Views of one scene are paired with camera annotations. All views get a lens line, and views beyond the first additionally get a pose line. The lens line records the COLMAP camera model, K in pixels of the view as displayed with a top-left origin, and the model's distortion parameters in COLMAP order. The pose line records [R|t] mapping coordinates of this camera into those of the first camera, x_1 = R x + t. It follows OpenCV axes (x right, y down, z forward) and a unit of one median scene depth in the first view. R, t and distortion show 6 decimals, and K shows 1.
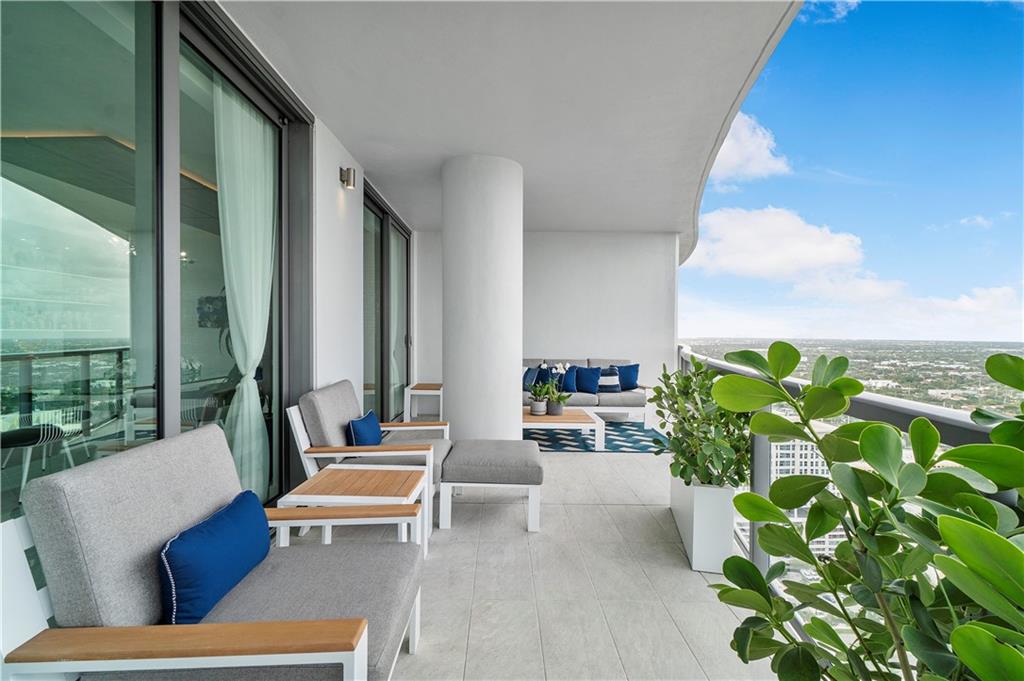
lens RADIAL K [[445.5, 0, 507.7], [0, 445.5, 338.4], [0, 0, 1]] dist [-0.000709, 0.001349]
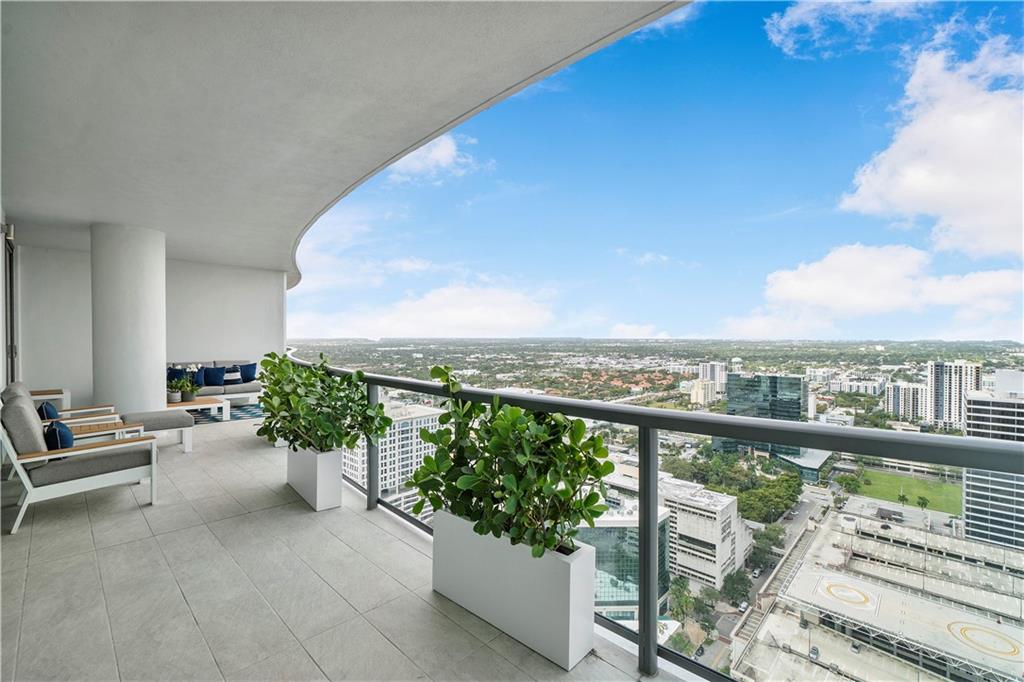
lens RADIAL K [[445.5, 0, 505.4], [0, 445.5, 338.1], [0, 0, 1]] dist [-0.000709, 0.001349]
pose [[0.714193, -0.007194, 0.699912, -0.136657], [0.008370, 0.999963, 0.001738, -0.018711], [-0.699899, 0.004617, 0.714227, -0.590627]]
